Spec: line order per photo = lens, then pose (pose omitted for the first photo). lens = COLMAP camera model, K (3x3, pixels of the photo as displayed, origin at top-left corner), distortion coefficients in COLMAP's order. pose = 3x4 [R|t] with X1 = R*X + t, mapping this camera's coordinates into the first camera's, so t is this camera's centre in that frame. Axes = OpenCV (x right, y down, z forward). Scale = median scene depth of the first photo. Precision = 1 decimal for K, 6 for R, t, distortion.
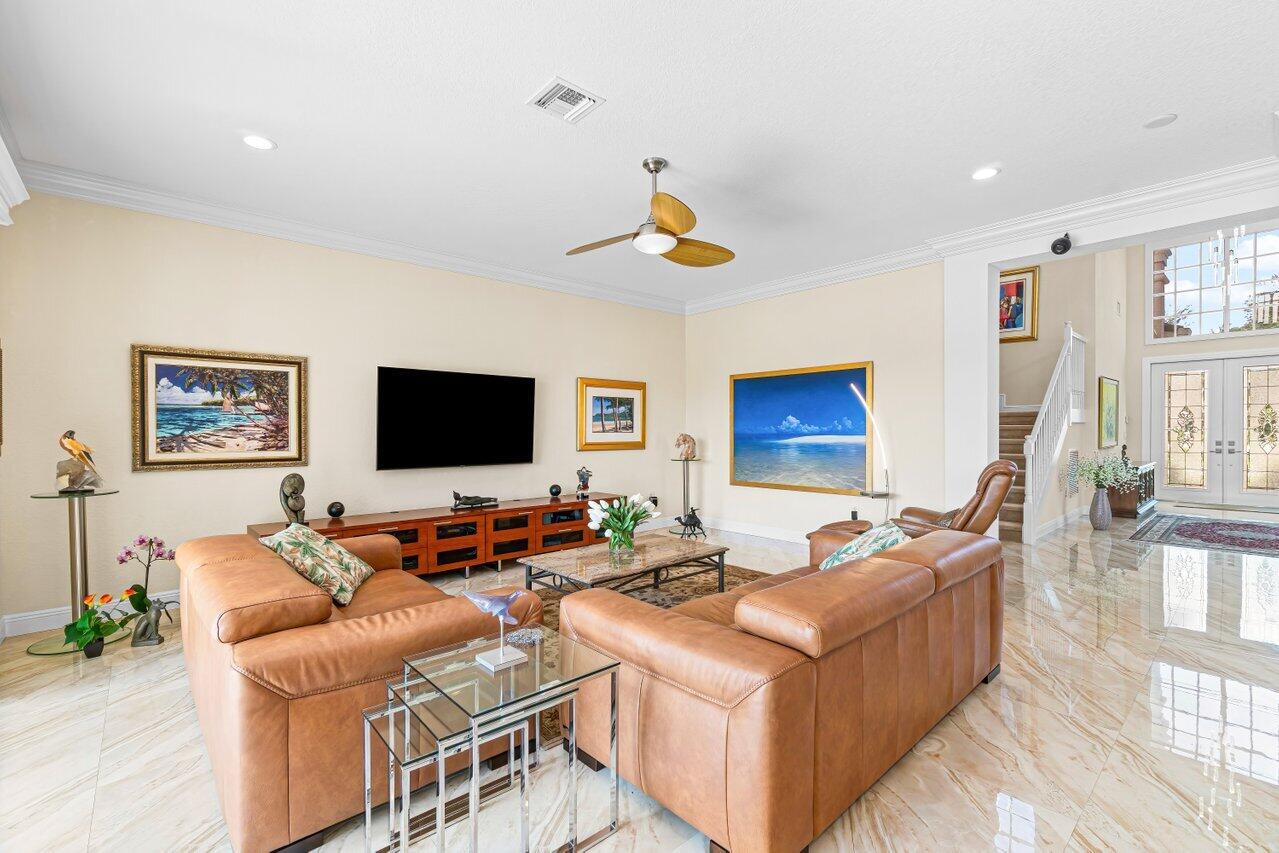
lens RADIAL K [[554.1, 0, 636.4], [0, 554.1, 435.5], [0, 0, 1]] dist [-0.001266, 0.000015]
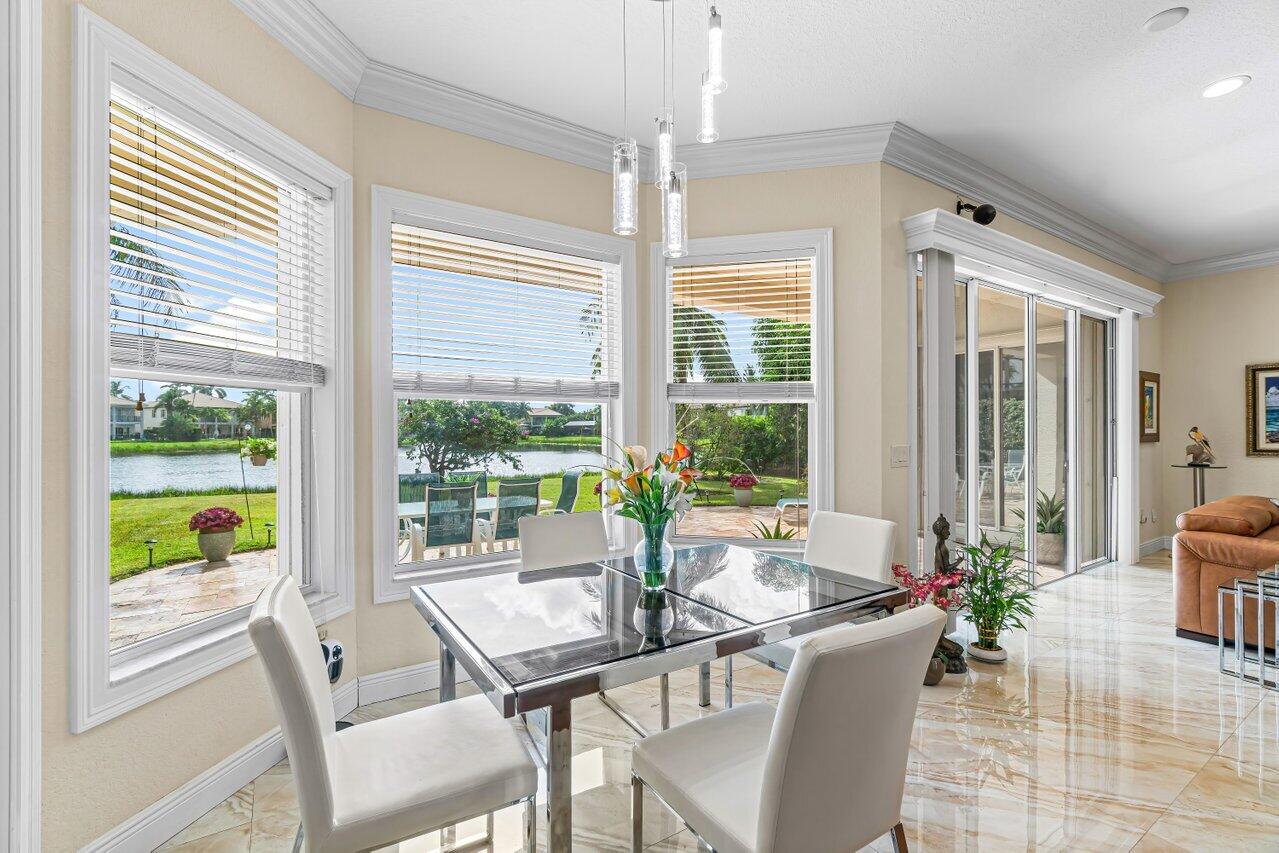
lens RADIAL K [[554.1, 0, 636.9], [0, 554.1, 429.1], [0, 0, 1]] dist [-0.001266, 0.000015]
pose [[-0.163158, -0.001247, -0.986599, 0.669865], [-0.006624, 0.999978, -0.000169, 0.007198], [0.986578, 0.006507, -0.163163, -0.274799]]
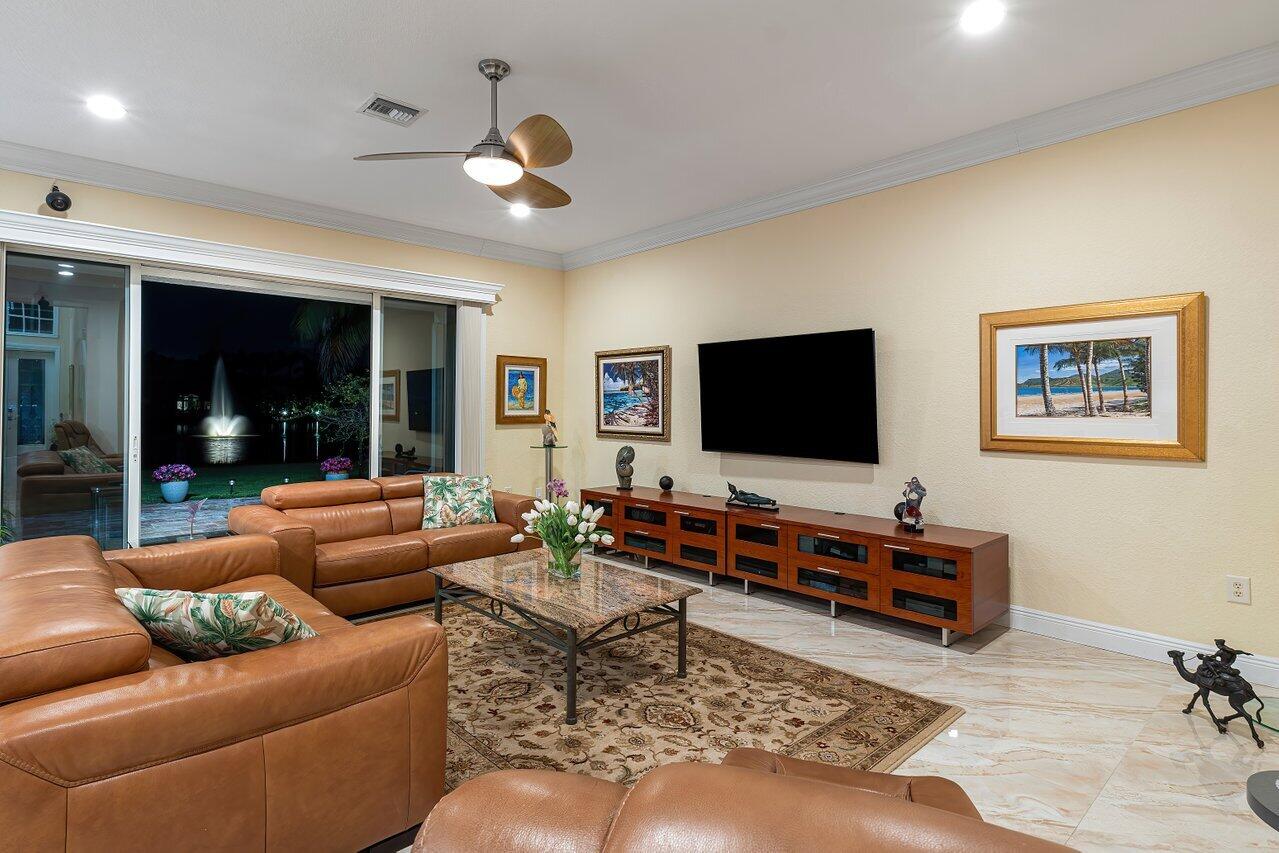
lens RADIAL K [[649.8, 0, 662.6], [0, 649.8, 404.9], [0, 0, 1]] dist [-0.001736, 0.000034]
pose [[0.034903, -0.004381, -0.999381, 0.790015], [-0.013724, 0.999894, -0.004863, -0.013962], [0.999296, 0.013885, 0.034840, 1.026935]]
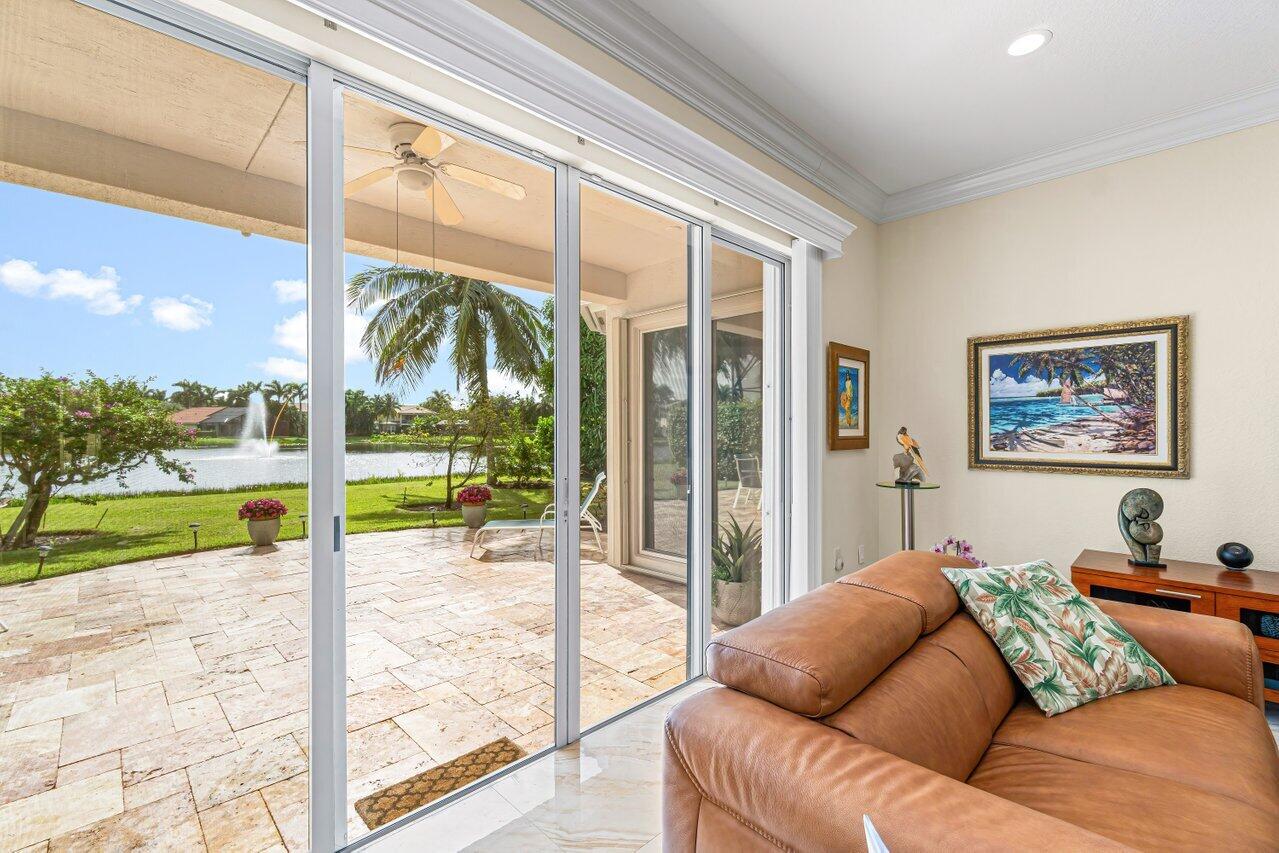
lens RADIAL K [[554.1, 0, 642.6], [0, 554.1, 429.8], [0, 0, 1]] dist [-0.001266, 0.000015]
pose [[0.048339, 0.002383, -0.998828, 0.036280], [-0.006429, 0.999977, 0.002075, -0.001658], [0.998810, 0.006321, 0.048353, 0.346359]]
